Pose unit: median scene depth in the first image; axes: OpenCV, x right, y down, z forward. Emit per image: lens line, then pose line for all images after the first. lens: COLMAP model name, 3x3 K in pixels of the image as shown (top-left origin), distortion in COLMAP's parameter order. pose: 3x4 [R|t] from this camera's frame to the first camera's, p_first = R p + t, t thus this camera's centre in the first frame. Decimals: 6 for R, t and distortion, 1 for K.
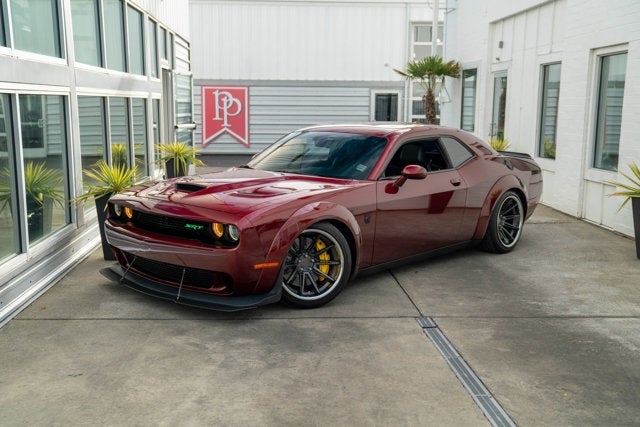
lens RADIAL K [[682.4, 0, 320.0], [0, 682.4, 213.5], [0, 0, 1]] dist [0.003298, 0.317483]
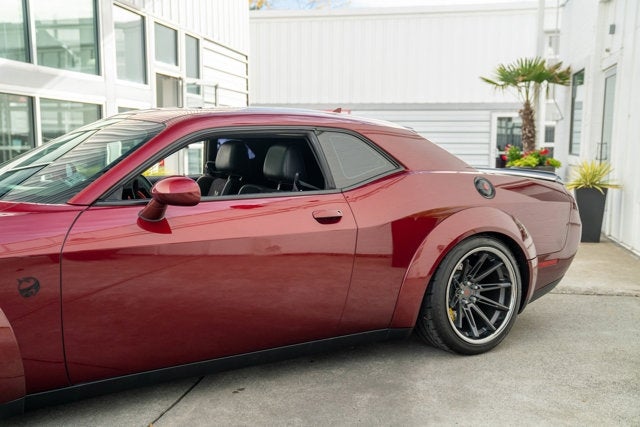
lens RADIAL K [[682.4, 0, 320.0], [0, 682.4, 213.5], [0, 0, 1]] dist [0.003298, 0.317483]
pose [[0.968055, 0.026231, -0.249360, 0.151279], [-0.039819, 0.997975, -0.049604, -0.010627], [0.247554, 0.057948, 0.967140, 0.240460]]
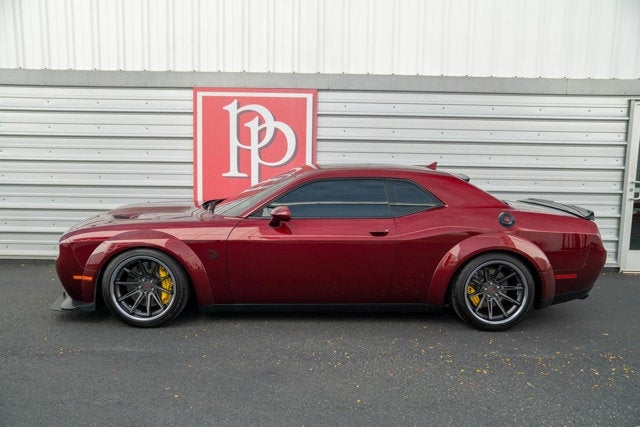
lens RADIAL K [[511.3, 0, 320.0], [0, 511.3, 213.5], [0, 0, 1]] dist [-0.004139, 0.001550]
pose [[0.998151, 0.013747, -0.059209, -0.150702], [-0.017369, 0.997981, -0.061097, -0.178700], [0.058249, 0.062013, 0.996374, 1.284288]]
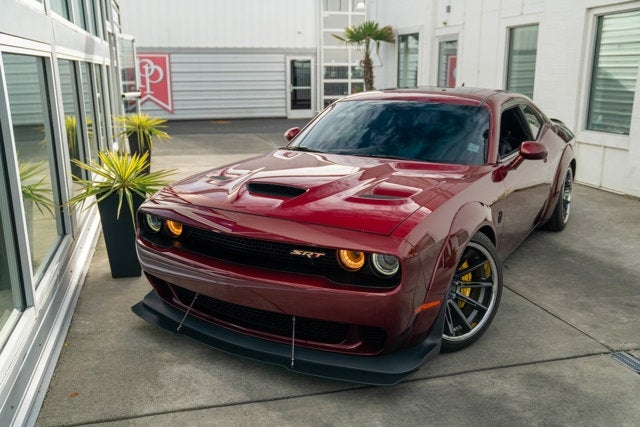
lens RADIAL K [[572.9, 0, 320.0], [0, 572.9, 213.5], [0, 0, 1]] dist [-0.070007, 0.212013]
pose [[0.980778, -0.058231, 0.186236, -0.099094], [0.041952, 0.995040, 0.090192, -0.024814], [-0.190564, -0.080645, 0.978357, 0.168511]]
